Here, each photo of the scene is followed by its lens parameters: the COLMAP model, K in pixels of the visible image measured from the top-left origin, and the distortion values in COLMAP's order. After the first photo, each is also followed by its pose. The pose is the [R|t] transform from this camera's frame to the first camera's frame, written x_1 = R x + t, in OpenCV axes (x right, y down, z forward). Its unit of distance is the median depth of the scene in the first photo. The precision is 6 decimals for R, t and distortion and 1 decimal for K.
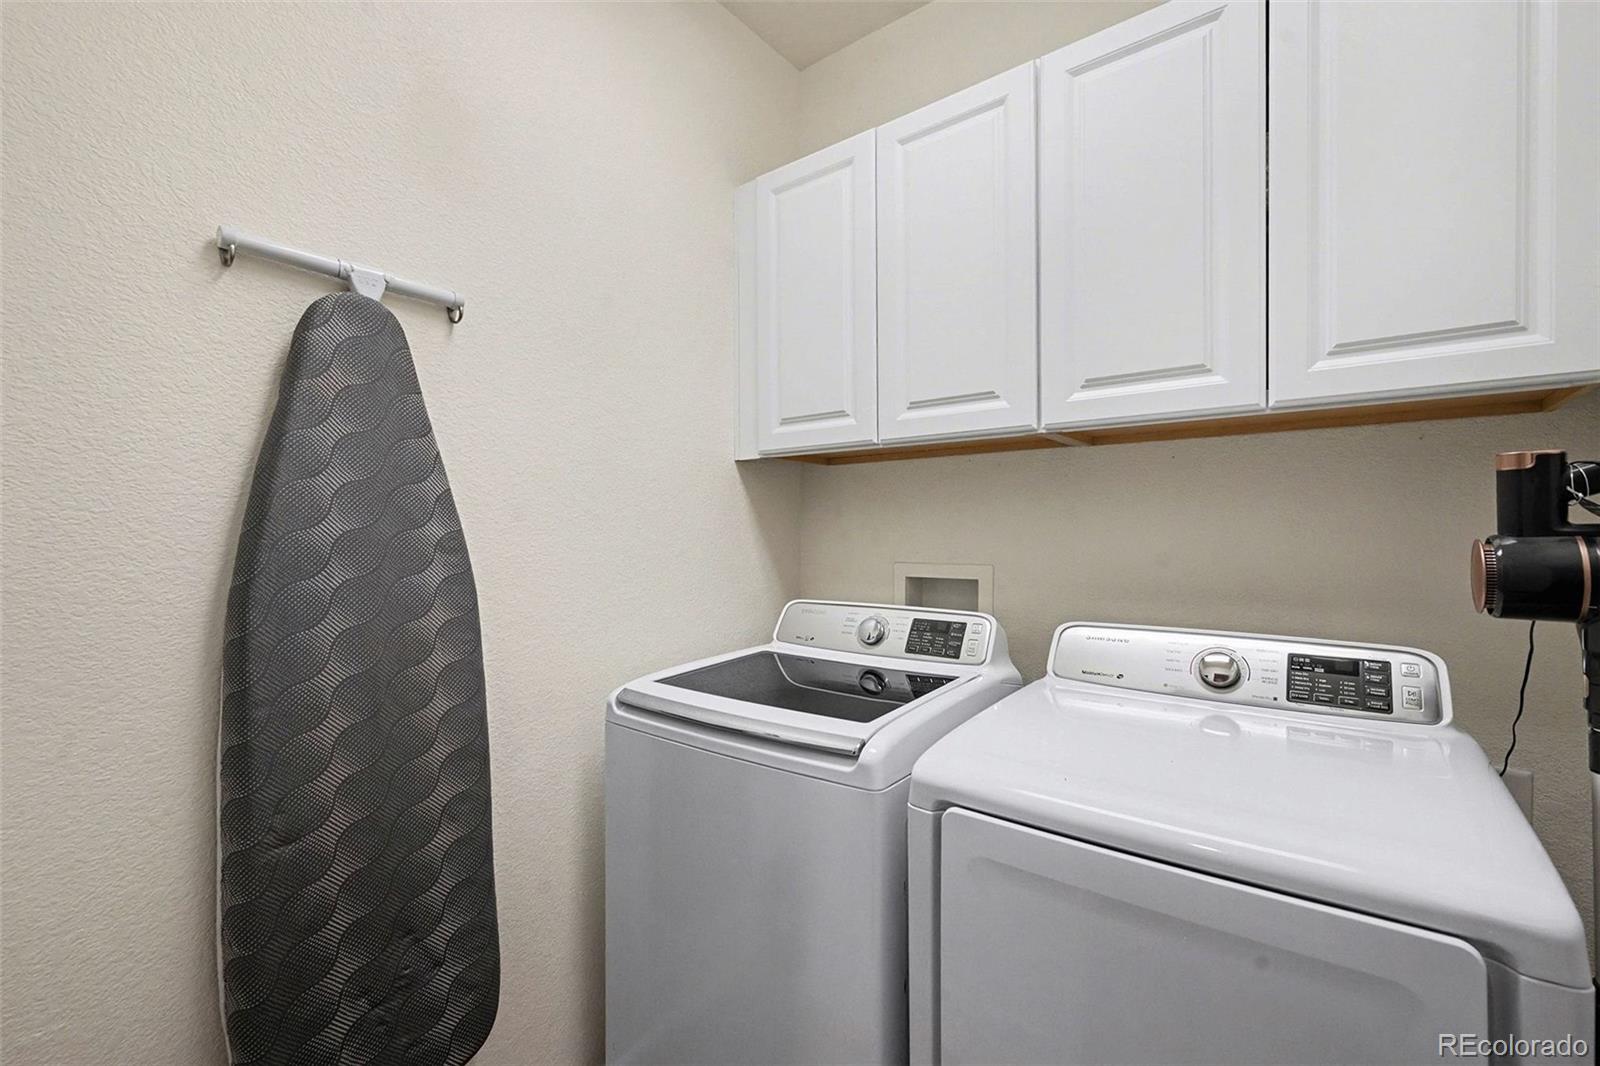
lens RADIAL K [[661.1, 0, 793.8], [0, 661.1, 531.0], [0, 0, 1]] dist [-0.003116, 0.000916]
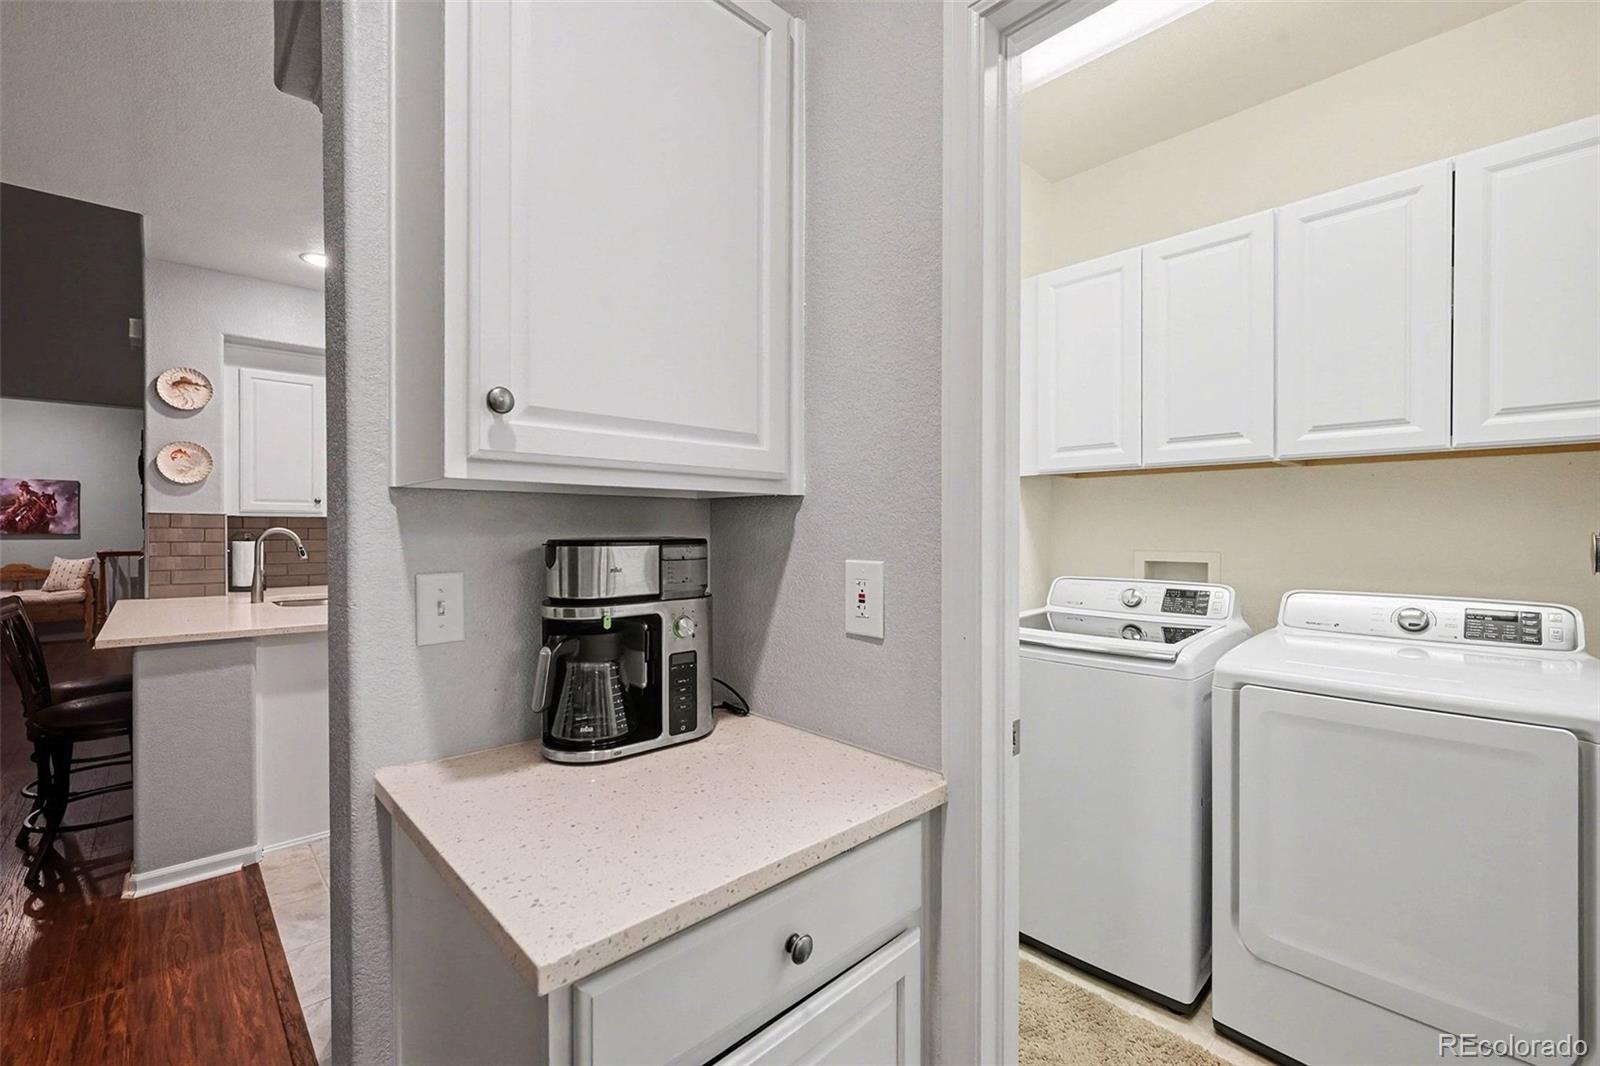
lens RADIAL K [[661.1, 0, 797.0], [0, 661.1, 530.4], [0, 0, 1]] dist [-0.003116, 0.000916]
pose [[0.989605, 0.002651, -0.143790, -0.532832], [-0.001850, 0.999982, 0.005702, 0.001007], [0.143803, -0.005377, 0.989592, -0.692968]]
